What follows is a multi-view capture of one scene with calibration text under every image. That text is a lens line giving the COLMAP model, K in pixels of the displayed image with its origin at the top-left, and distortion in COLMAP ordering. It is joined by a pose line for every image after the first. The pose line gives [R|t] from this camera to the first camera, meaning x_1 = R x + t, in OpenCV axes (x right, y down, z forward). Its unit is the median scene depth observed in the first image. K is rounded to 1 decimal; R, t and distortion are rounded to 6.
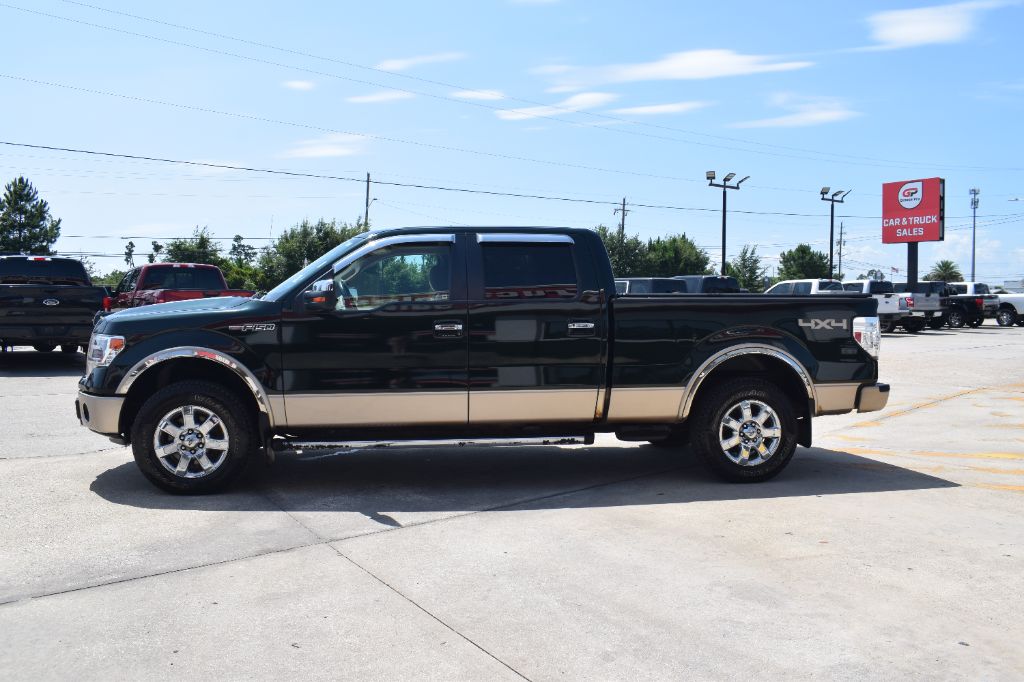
lens RADIAL K [[847.4, 0, 507.4], [0, 847.4, 327.8], [0, 0, 1]] dist [-0.086348, -0.003717]
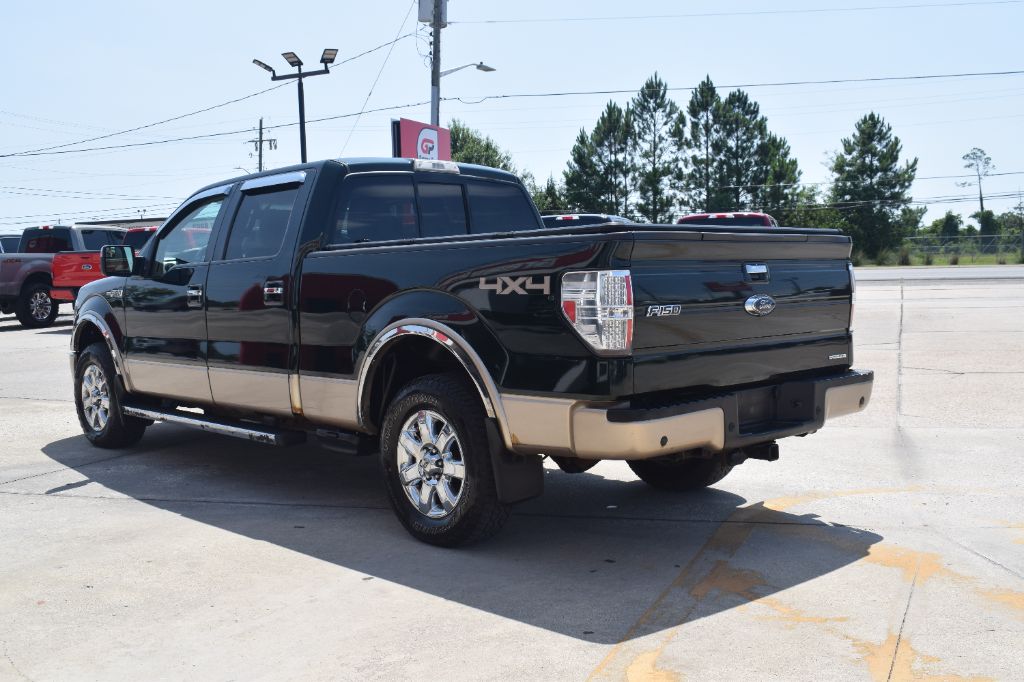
lens RADIAL K [[1061.7, 0, 512.0], [0, 1061.7, 341.0], [0, 0, 1]] dist [-0.070631, -0.018688]
pose [[0.577783, 0.040435, -0.815188, 0.941173], [-0.000515, 0.998790, 0.049176, -0.002442], [0.816190, -0.027993, 0.577105, 0.597286]]
